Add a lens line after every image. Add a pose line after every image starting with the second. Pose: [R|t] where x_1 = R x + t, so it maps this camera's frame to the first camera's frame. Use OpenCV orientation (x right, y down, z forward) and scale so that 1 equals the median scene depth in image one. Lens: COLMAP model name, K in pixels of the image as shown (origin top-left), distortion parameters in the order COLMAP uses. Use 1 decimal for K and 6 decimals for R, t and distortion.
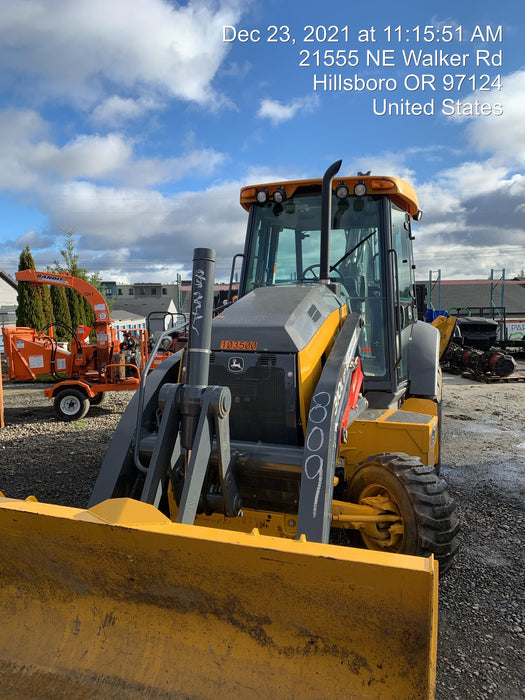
lens RADIAL K [[519.3, 0, 262.5], [0, 519.3, 350.0], [0, 0, 1]] dist [0.000845, -0.004020]
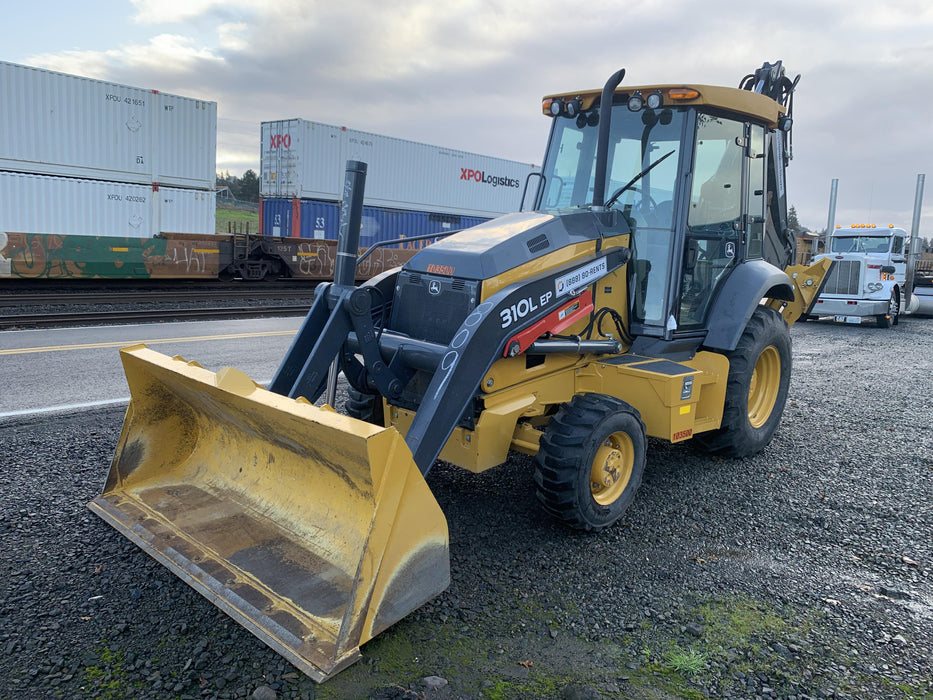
lens RADIAL K [[693.9, 0, 489.3], [0, 693.9, 353.1], [0, 0, 1]] dist [-0.005449, 0.000527]
pose [[0.925756, 0.107245, -0.362593, 0.401886], [-0.069883, 0.990943, 0.114670, -0.006341], [0.371607, -0.080818, 0.924866, -0.196622]]
